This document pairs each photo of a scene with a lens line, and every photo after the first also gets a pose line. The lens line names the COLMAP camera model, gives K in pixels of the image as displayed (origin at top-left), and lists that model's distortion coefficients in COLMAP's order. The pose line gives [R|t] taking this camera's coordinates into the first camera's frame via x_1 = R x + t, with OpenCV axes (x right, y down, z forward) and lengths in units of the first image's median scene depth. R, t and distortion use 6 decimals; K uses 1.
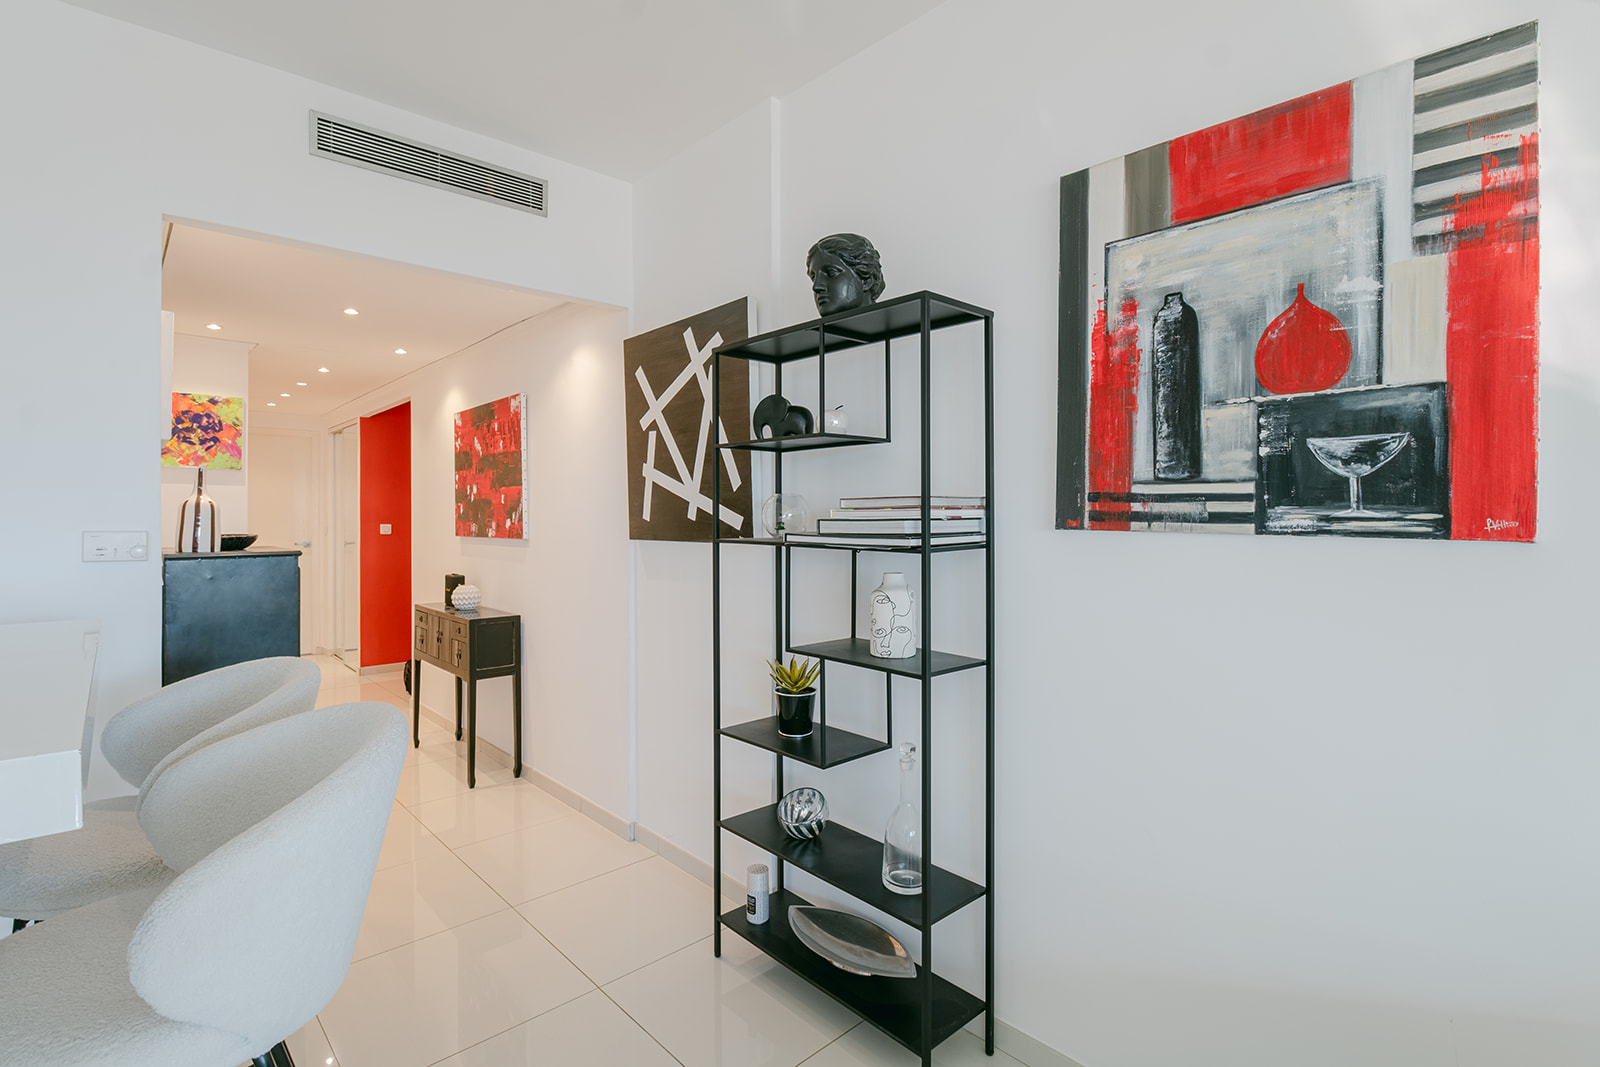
lens RADIAL K [[754.6, 0, 809.1], [0, 754.6, 521.0], [0, 0, 1]] dist [-0.001861, -0.003417]
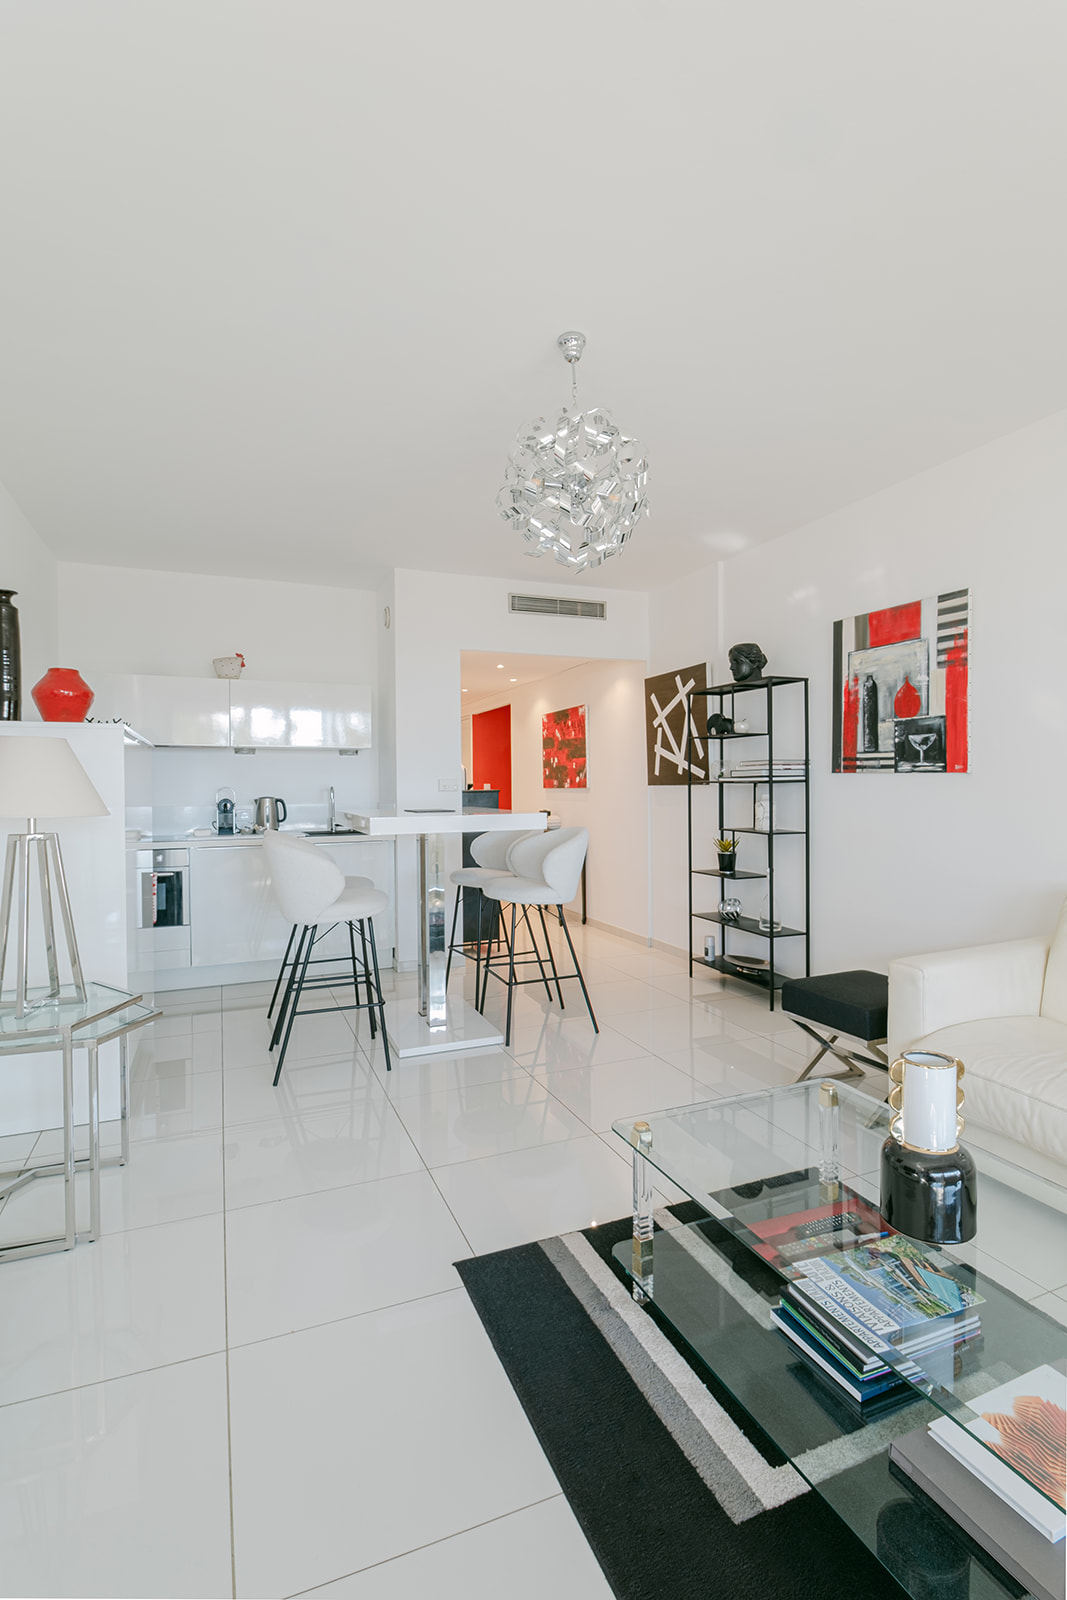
lens RADIAL K [[754.6, 0, 543.4], [0, 754.6, 792.8], [0, 0, 1]] dist [-0.001861, -0.003417]
pose [[0.936513, -0.003264, -0.350617, 0.306894], [0.006155, 0.999956, 0.007132, 0.048936], [0.350578, -0.008837, 0.936492, -1.480299]]
